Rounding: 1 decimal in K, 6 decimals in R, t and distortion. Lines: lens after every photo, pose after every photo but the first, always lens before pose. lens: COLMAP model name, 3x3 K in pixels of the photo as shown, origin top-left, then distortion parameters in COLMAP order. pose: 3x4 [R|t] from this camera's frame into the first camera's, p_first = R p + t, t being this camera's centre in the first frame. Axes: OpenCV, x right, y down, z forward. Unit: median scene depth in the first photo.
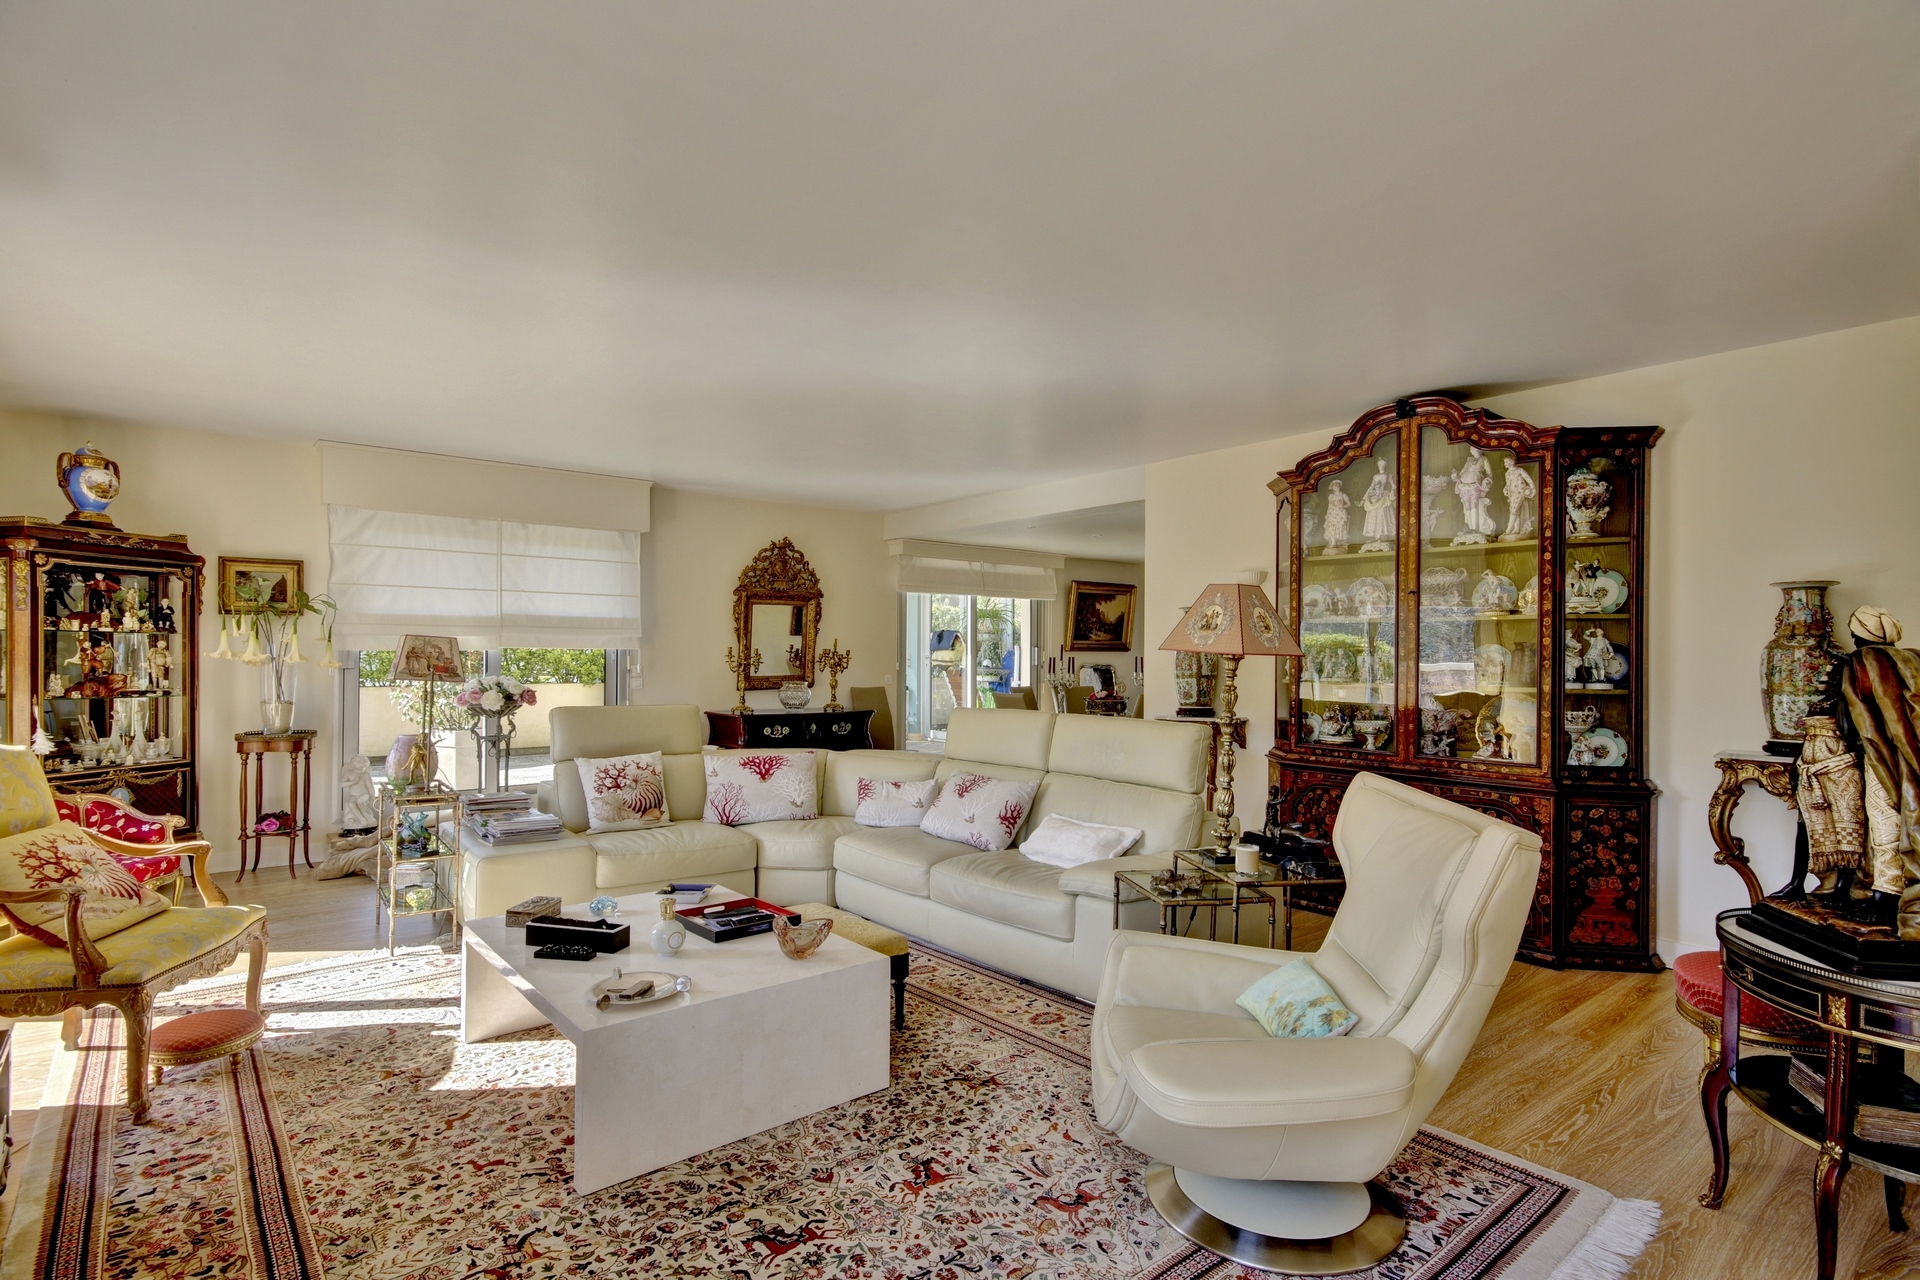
lens RADIAL K [[950.9, 0, 966.0], [0, 950.9, 656.0], [0, 0, 1]] dist [0.001676, 0.000513]
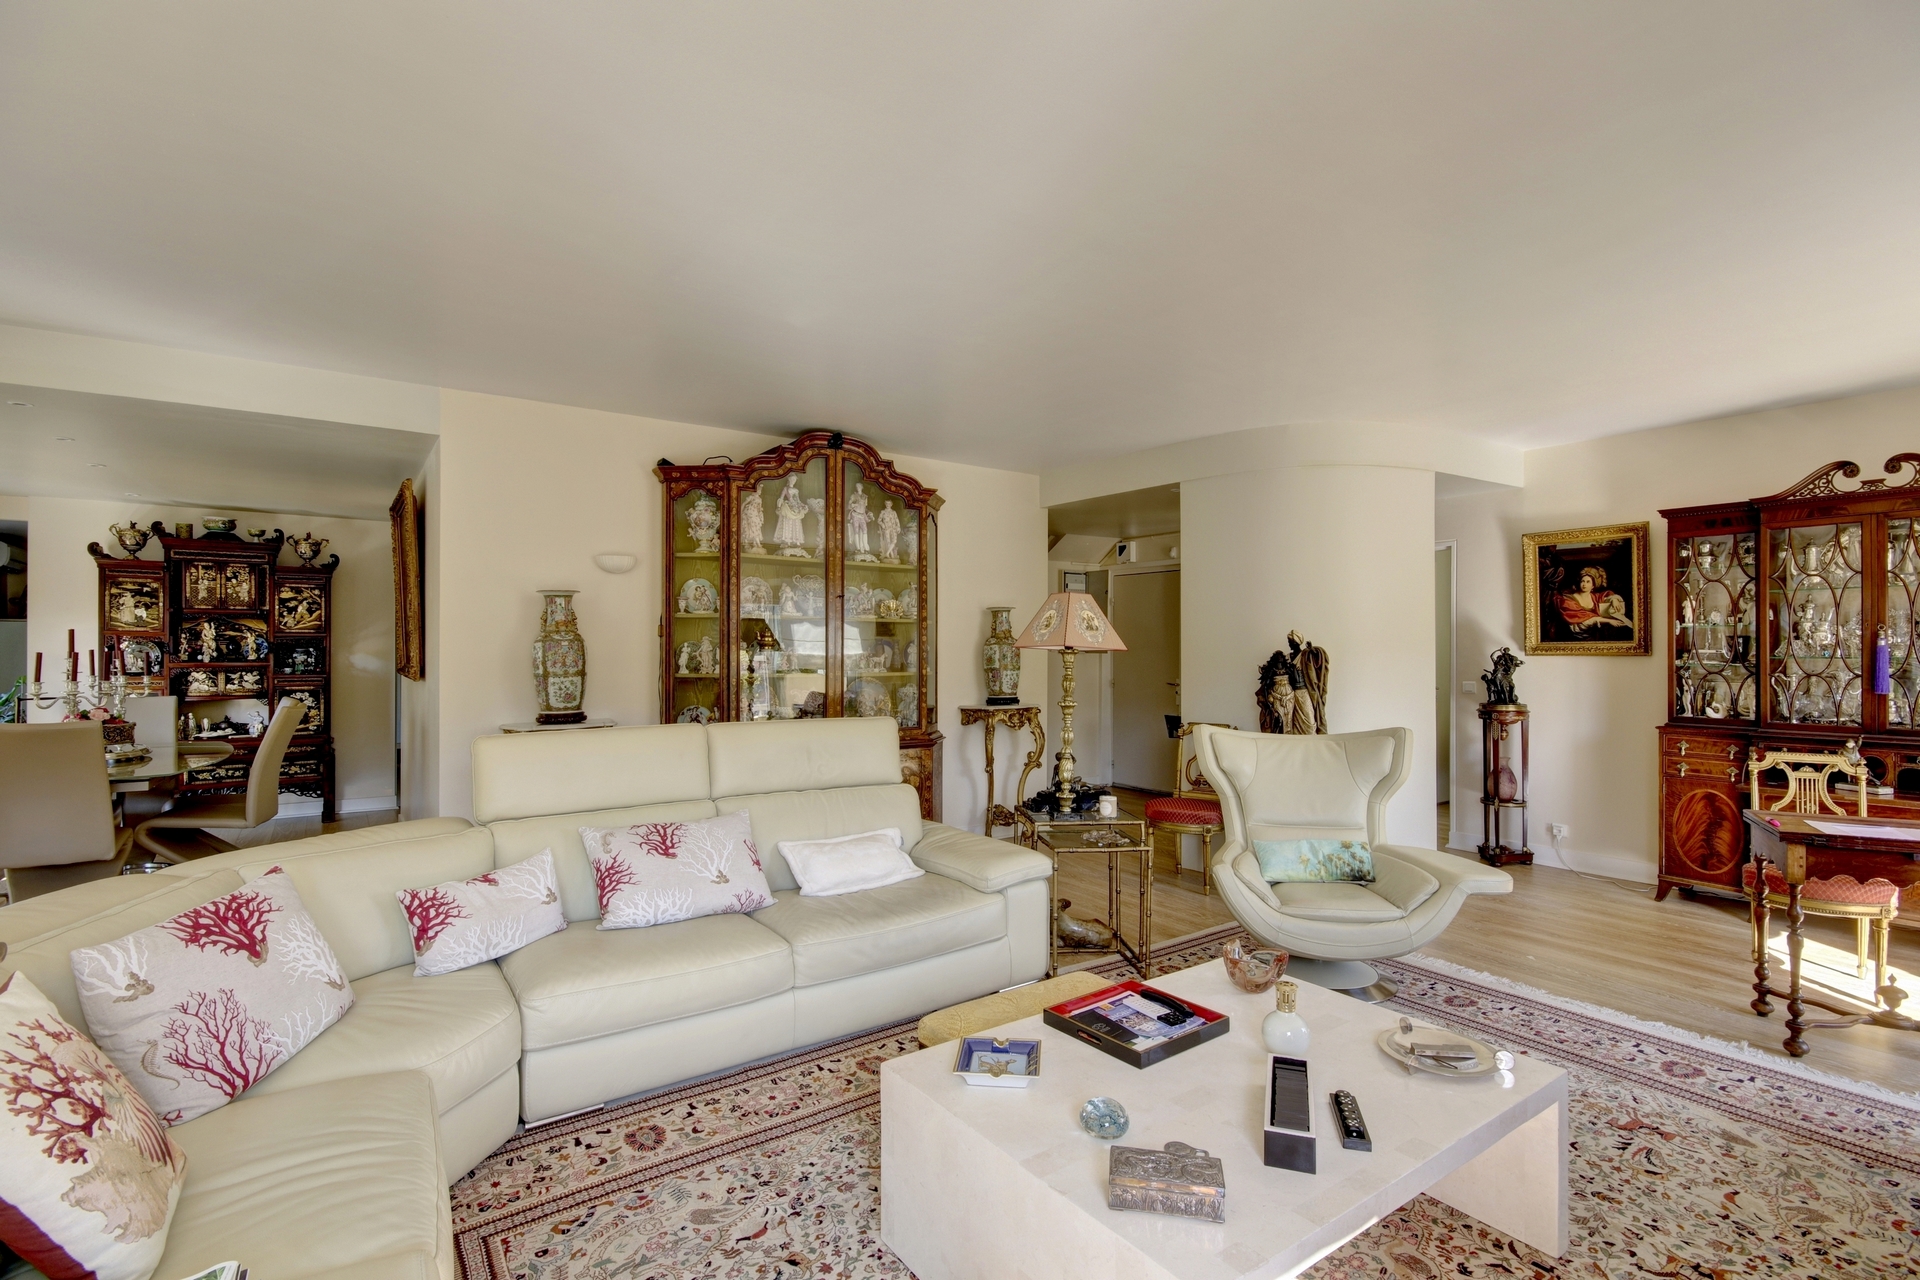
lens RADIAL K [[910.2, 0, 966.8], [0, 910.2, 635.9], [0, 0, 1]] dist [-0.000006, -0.000881]
pose [[0.072362, 0.010033, 0.997328, -0.648394], [-0.000985, 0.999950, -0.009988, -0.004889], [-0.997378, -0.000259, 0.072368, 0.741172]]
